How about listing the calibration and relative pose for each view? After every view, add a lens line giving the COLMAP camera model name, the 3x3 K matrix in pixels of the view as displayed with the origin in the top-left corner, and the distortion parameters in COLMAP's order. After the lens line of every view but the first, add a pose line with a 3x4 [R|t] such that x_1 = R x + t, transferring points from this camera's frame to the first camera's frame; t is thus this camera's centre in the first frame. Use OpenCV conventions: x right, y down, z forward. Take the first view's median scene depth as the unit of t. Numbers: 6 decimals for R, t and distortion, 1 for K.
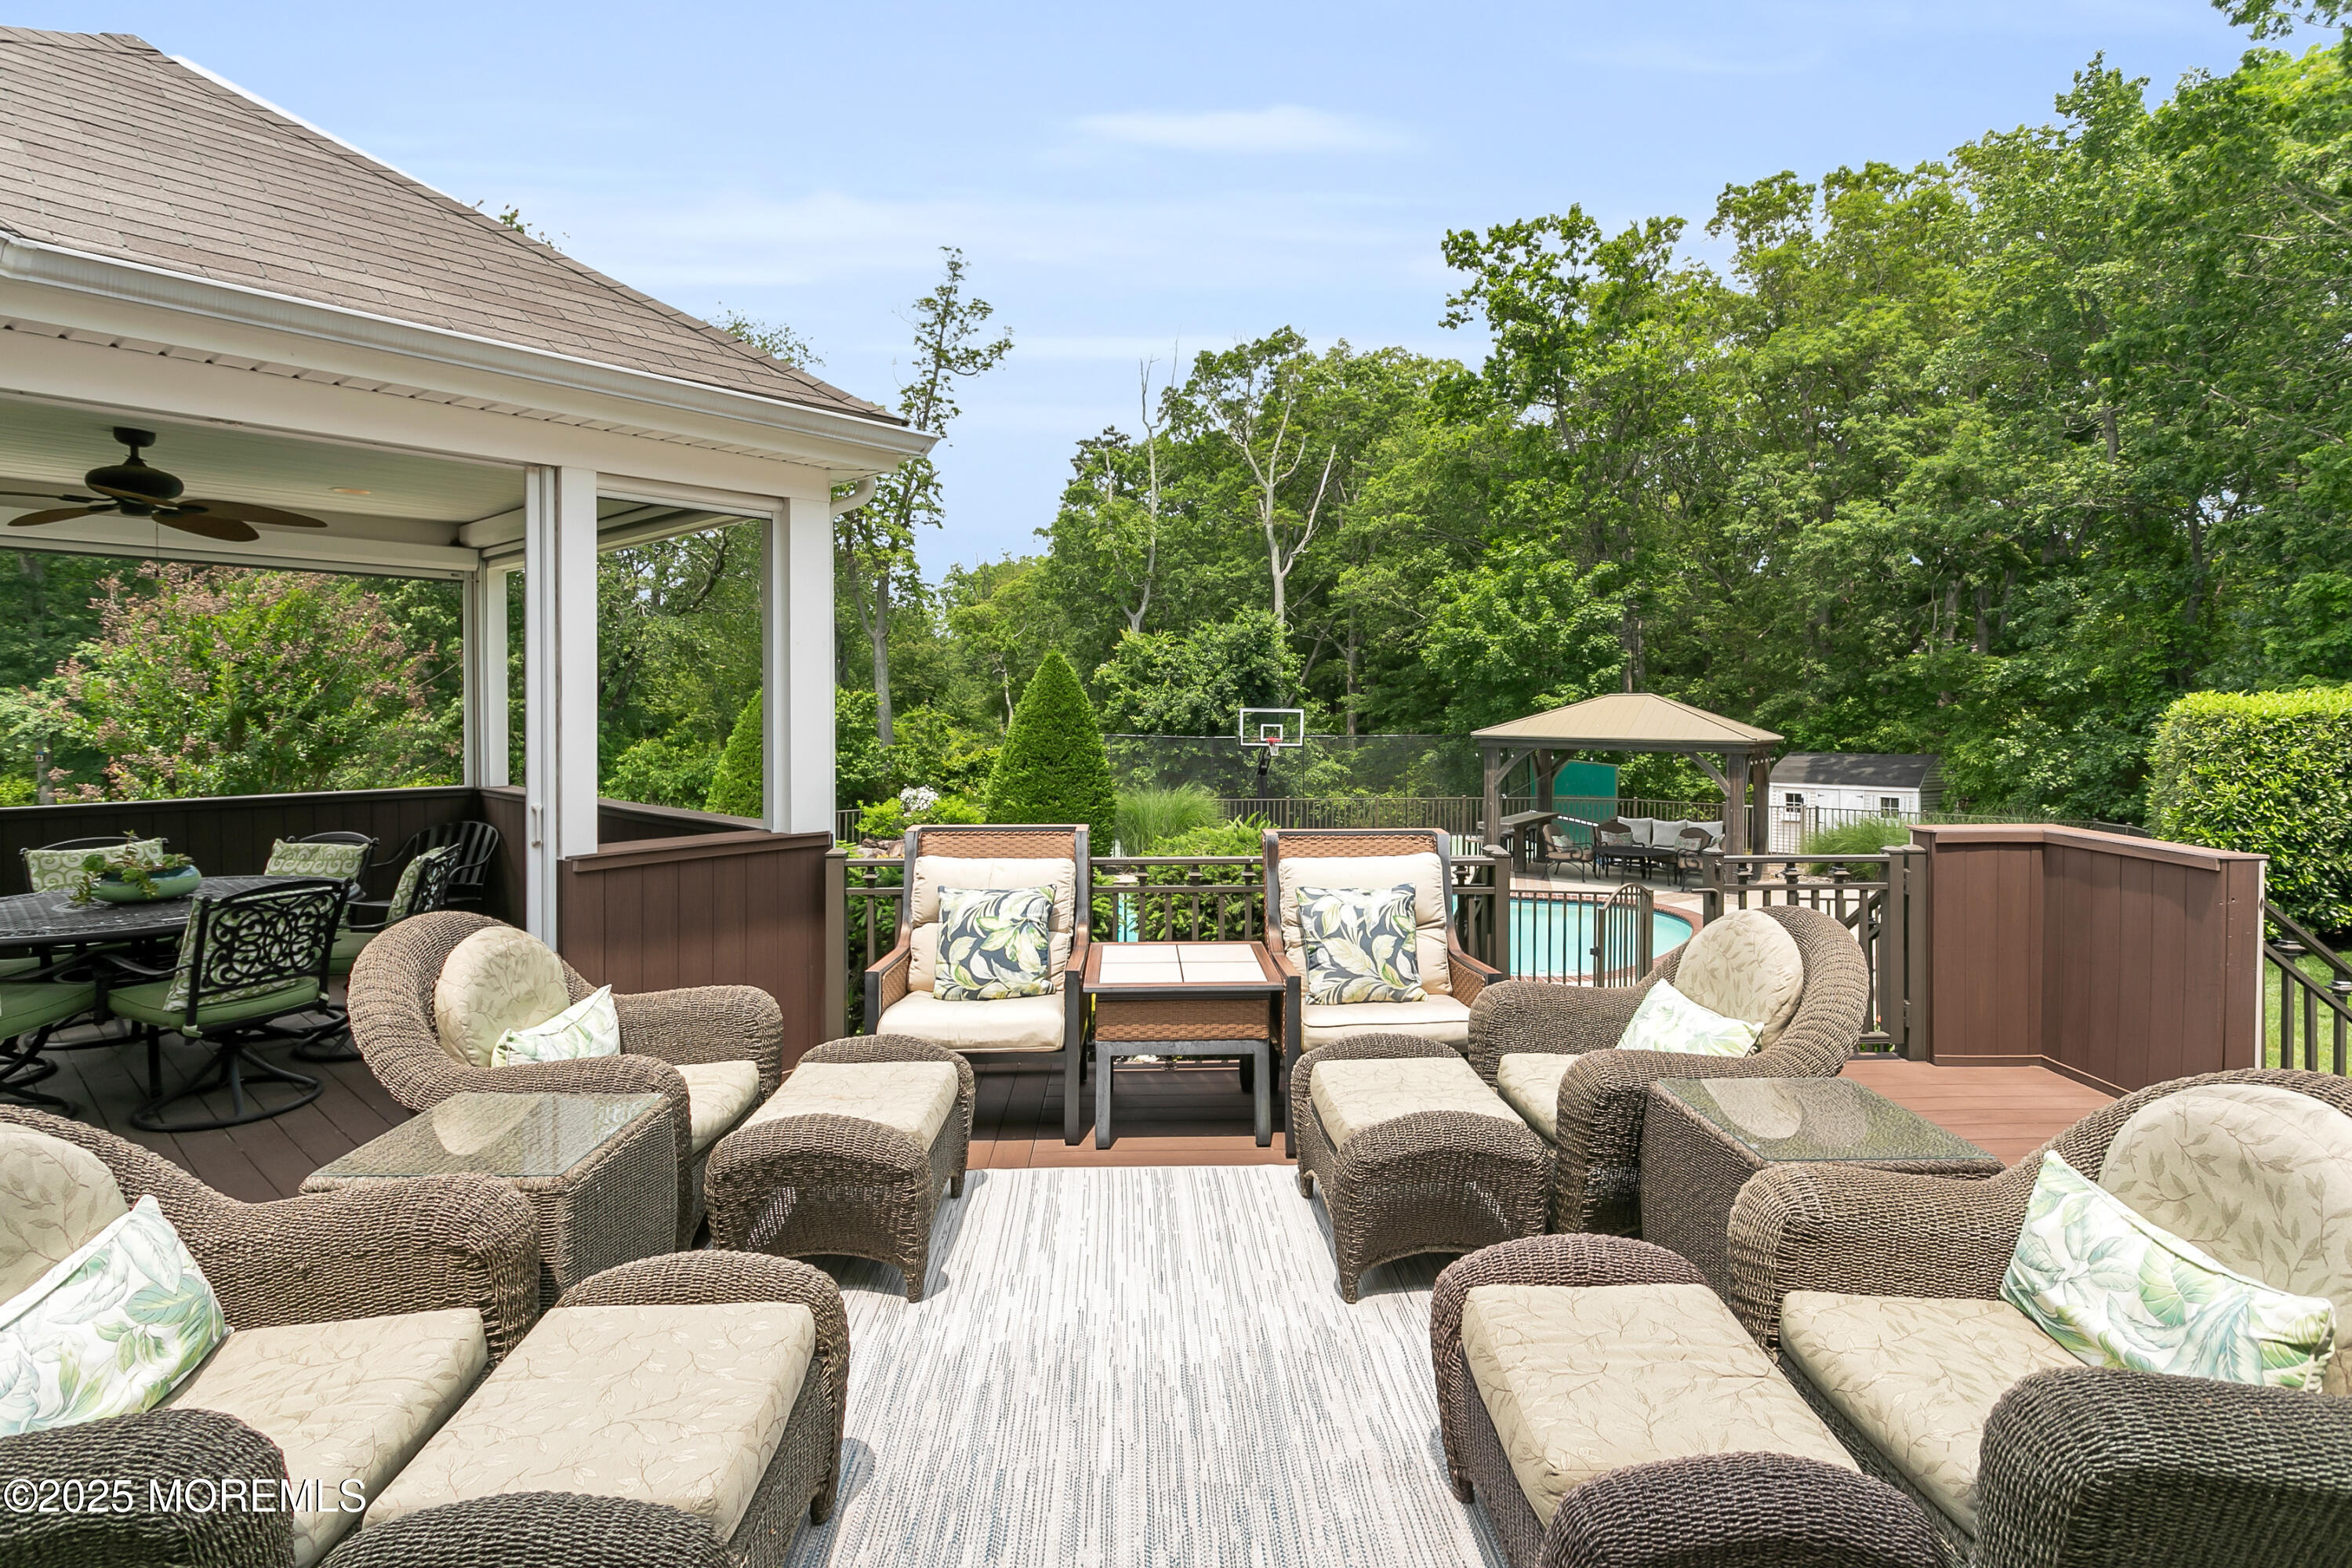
lens RADIAL K [[1148.3, 0, 1171.7], [0, 1148.3, 714.0], [0, 0, 1]] dist [0.003625, 0.000411]
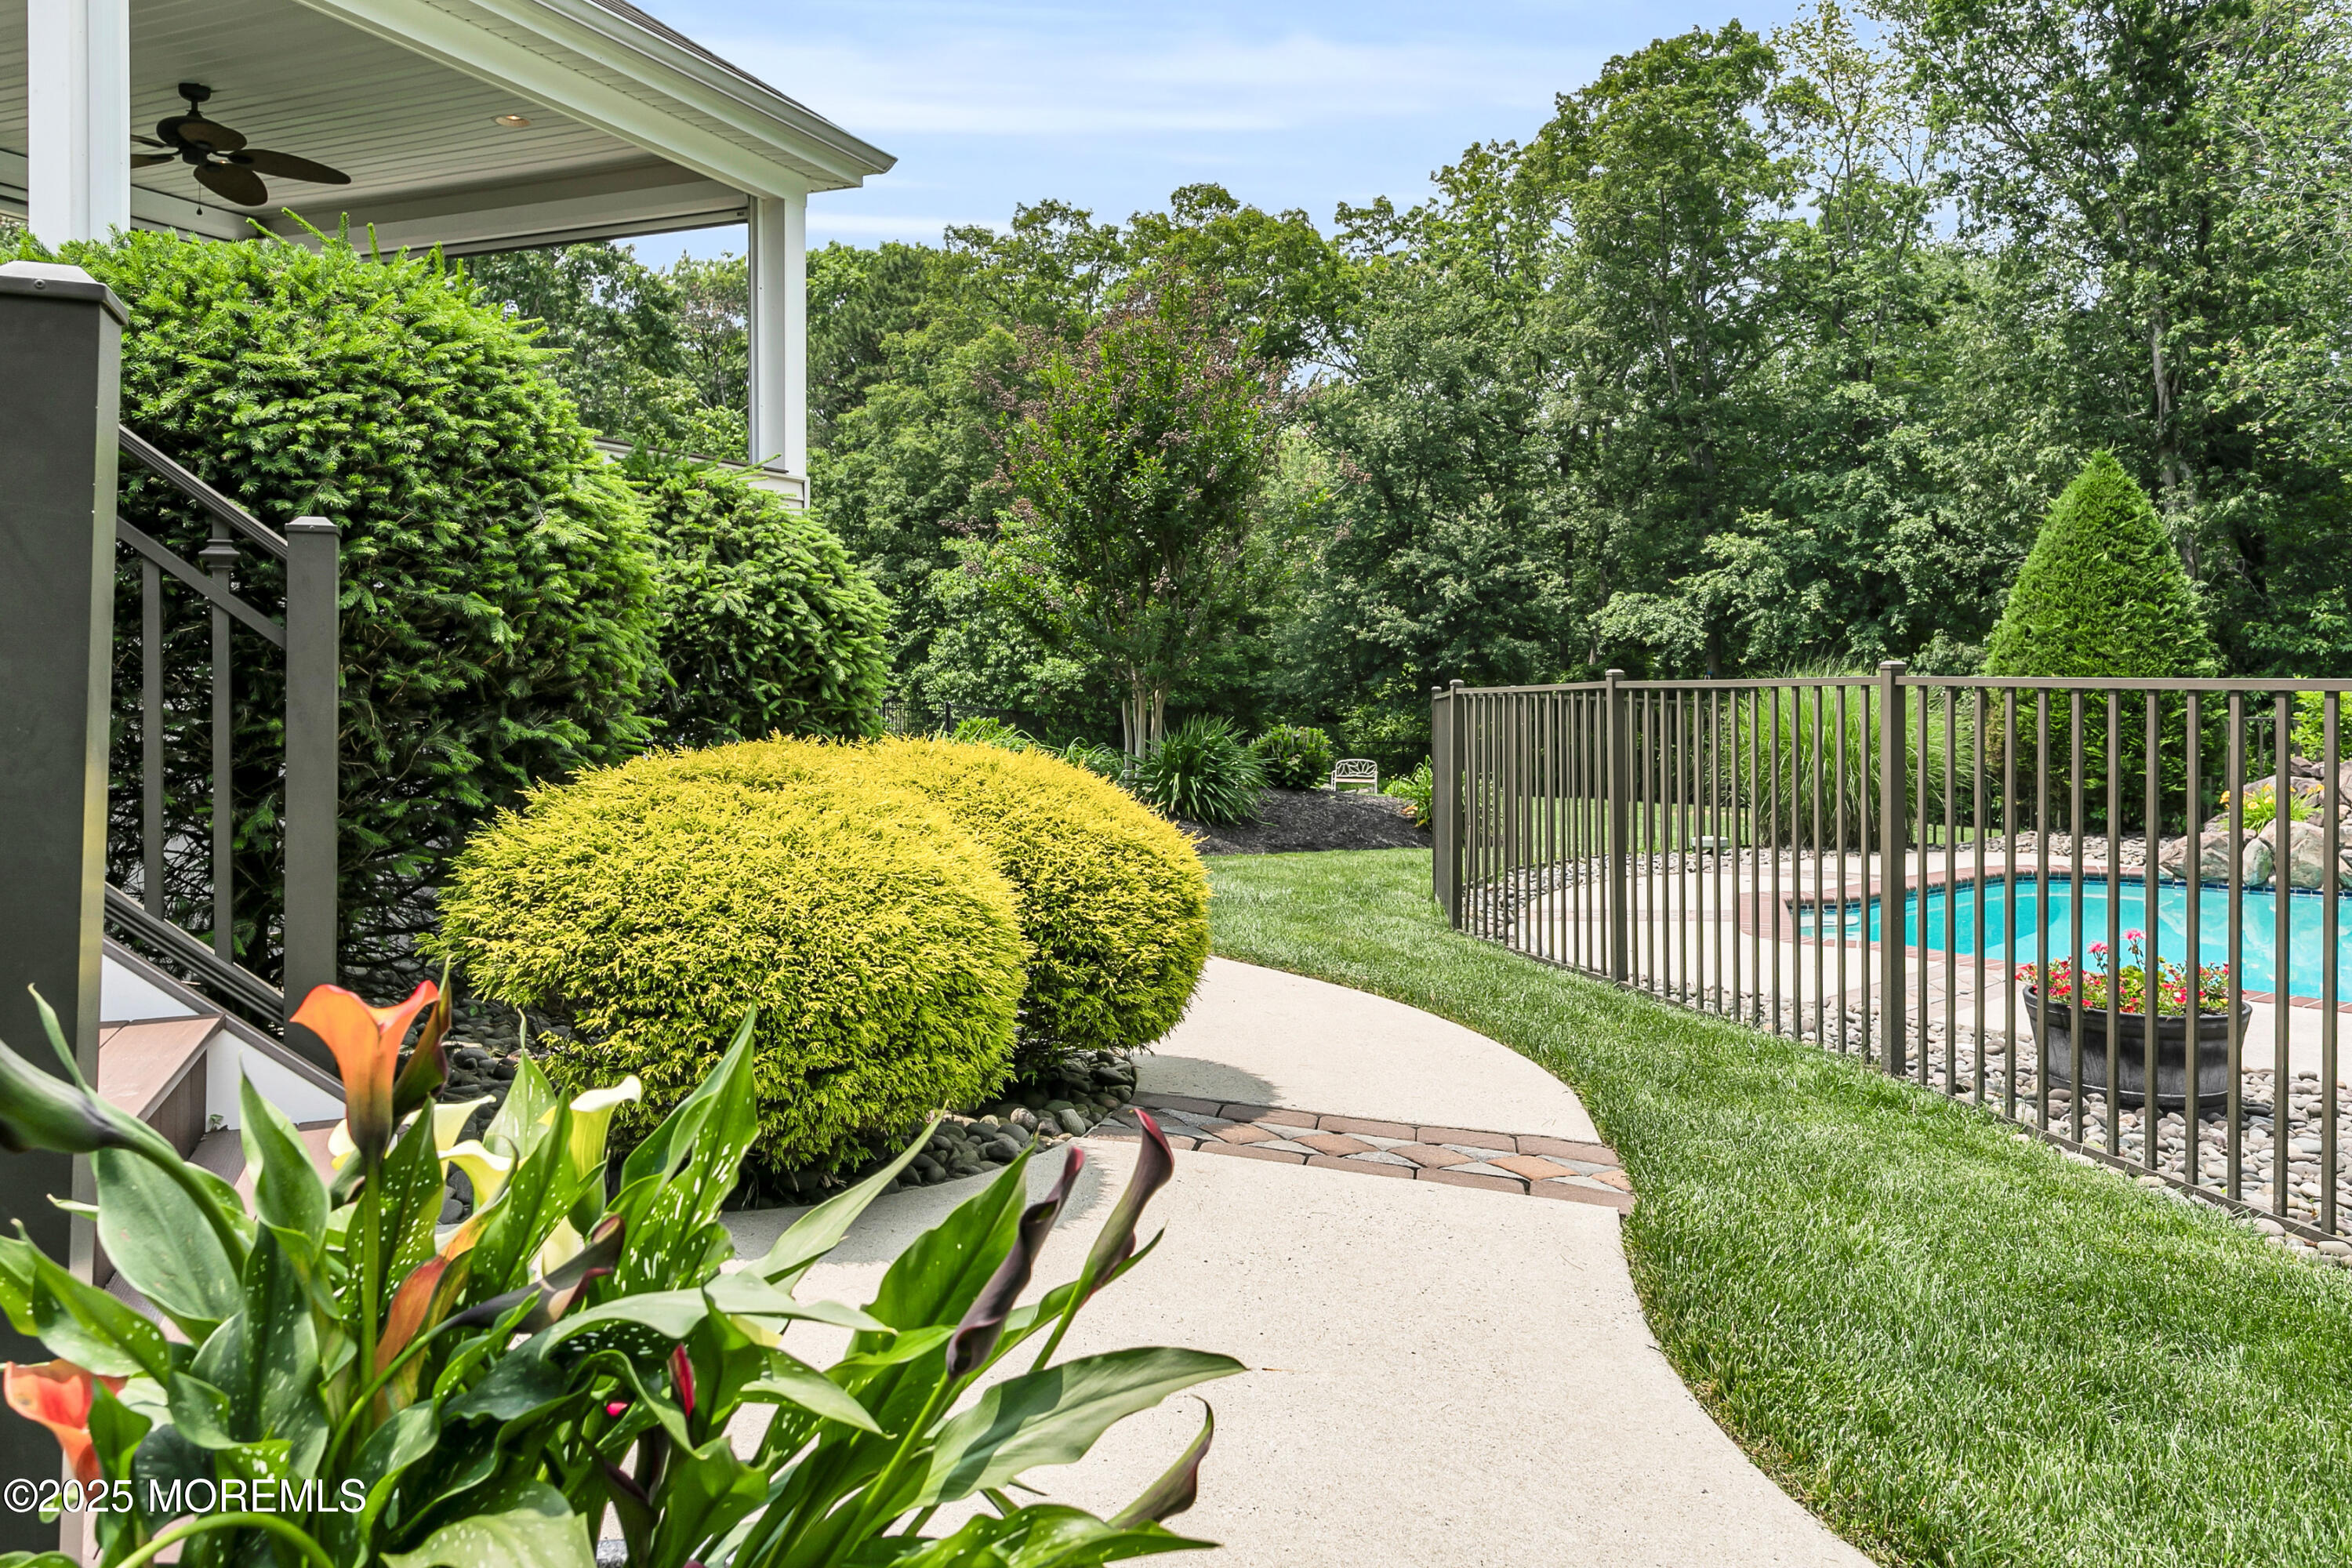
lens RADIAL K [[1776.2, 0, 1173.5], [0, 1776.2, 666.8], [0, 0, 1]] dist [-0.002167, 0.004625]
pose [[0.318229, -0.008673, -0.947974, 0.195496], [-0.007566, 0.999903, -0.011688, 0.062277], [0.947984, 0.010892, 0.318132, 0.259509]]
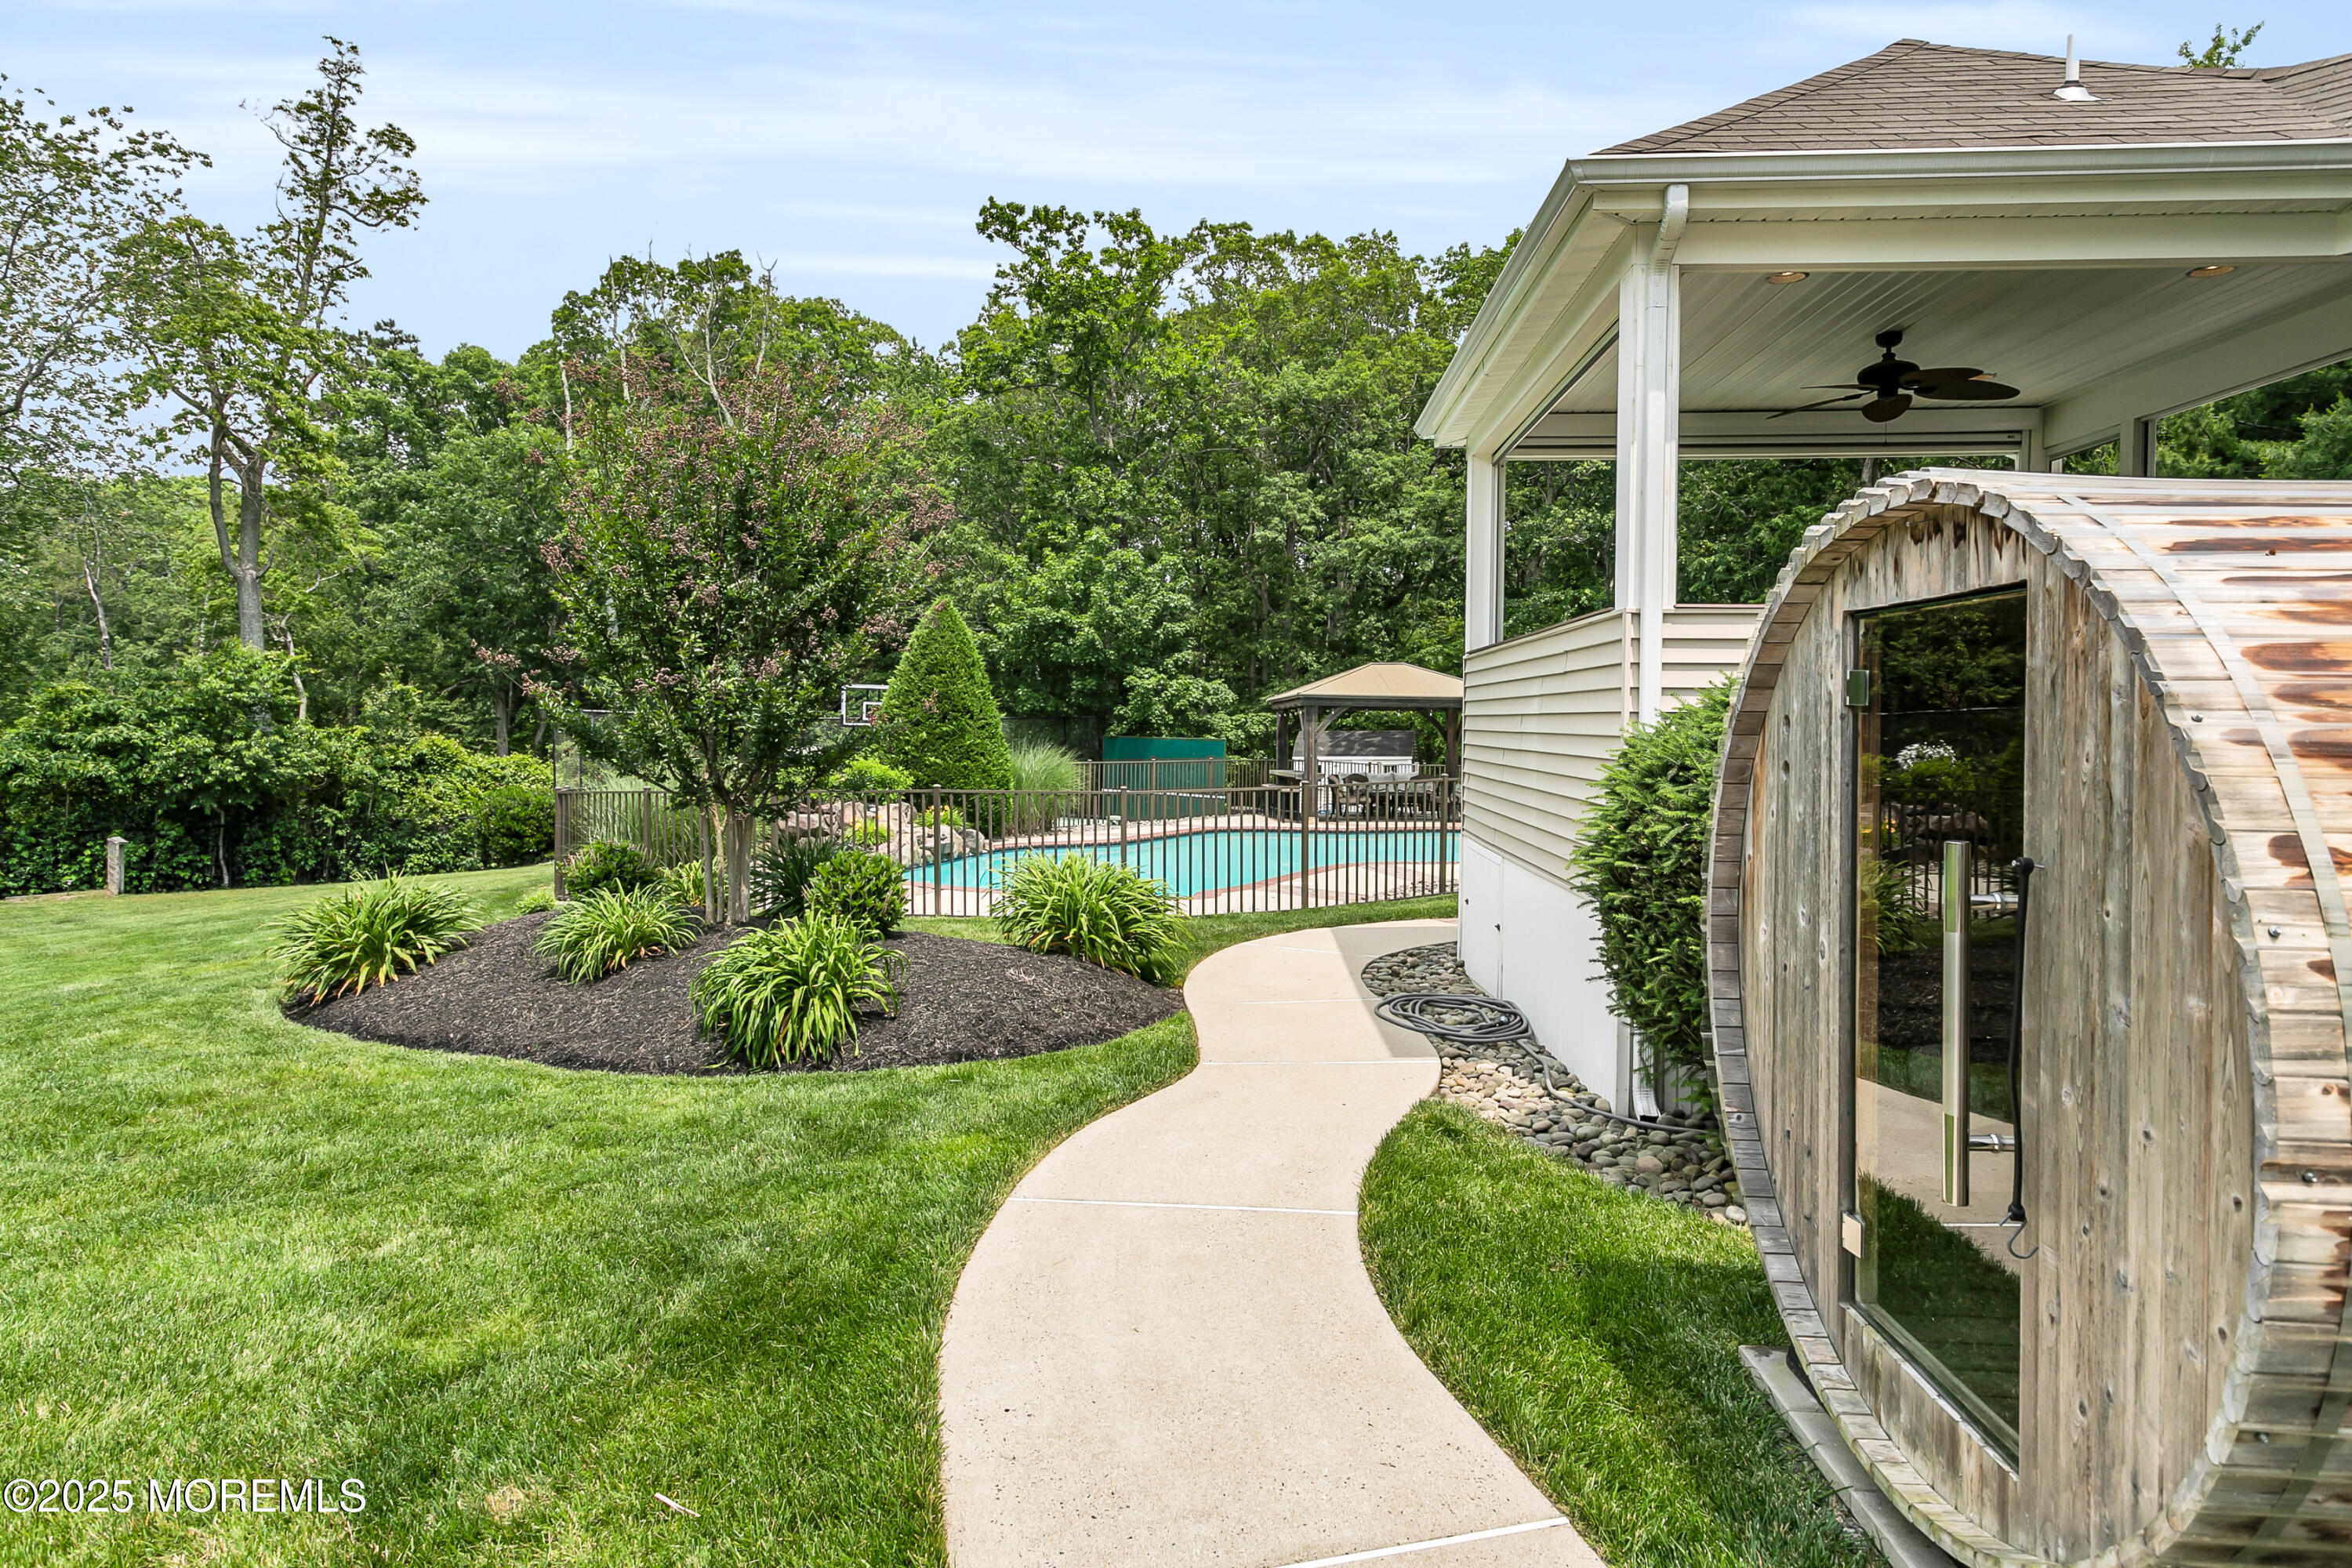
lens RADIAL K [[1301.1, 0, 1177.3], [0, 1301.1, 726.2], [0, 0, 1]] dist [-0.002355, -0.000711]
pose [[0.782619, 0.001935, 0.622497, -0.470243], [0.001327, 0.999988, -0.004777, 0.042508], [-0.622499, 0.004565, 0.782607, 0.072503]]
